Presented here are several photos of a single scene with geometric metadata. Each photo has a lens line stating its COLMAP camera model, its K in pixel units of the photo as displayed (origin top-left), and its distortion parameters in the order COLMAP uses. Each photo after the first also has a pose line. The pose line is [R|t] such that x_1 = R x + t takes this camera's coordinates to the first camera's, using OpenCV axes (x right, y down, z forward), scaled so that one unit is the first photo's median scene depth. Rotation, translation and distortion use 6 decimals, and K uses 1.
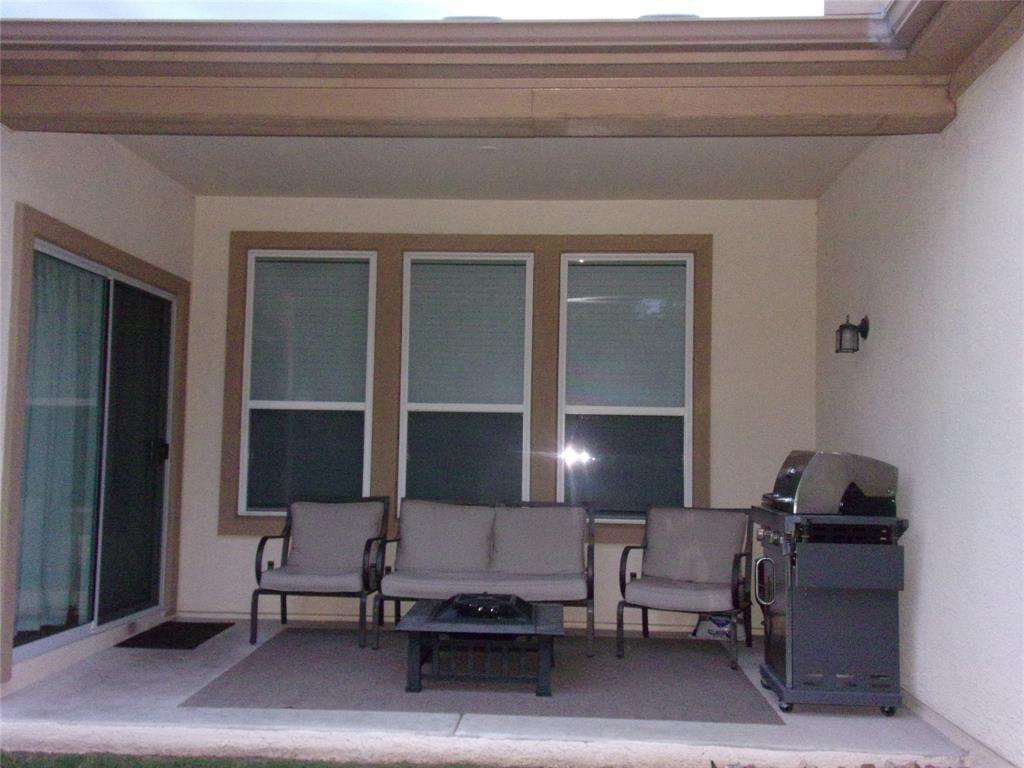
lens RADIAL K [[1043.9, 0, 512.0], [0, 1043.9, 384.0], [0, 0, 1]] dist [-0.000728, -0.001240]
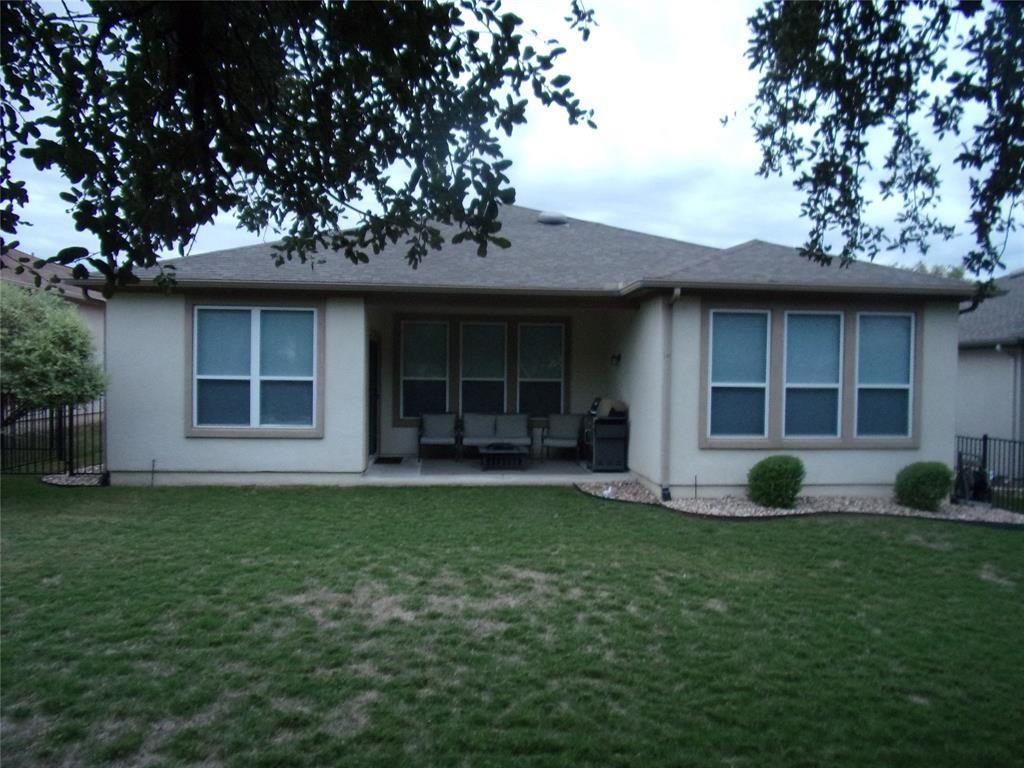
lens RADIAL K [[740.5, 0, 509.6], [0, 740.5, 393.2], [0, 0, 1]] dist [-0.053053, 0.029299]
pose [[0.991954, -0.013483, 0.125880, -0.232908], [0.000458, 0.994688, 0.102934, -0.148940], [-0.126600, -0.102048, 0.986691, -0.997021]]
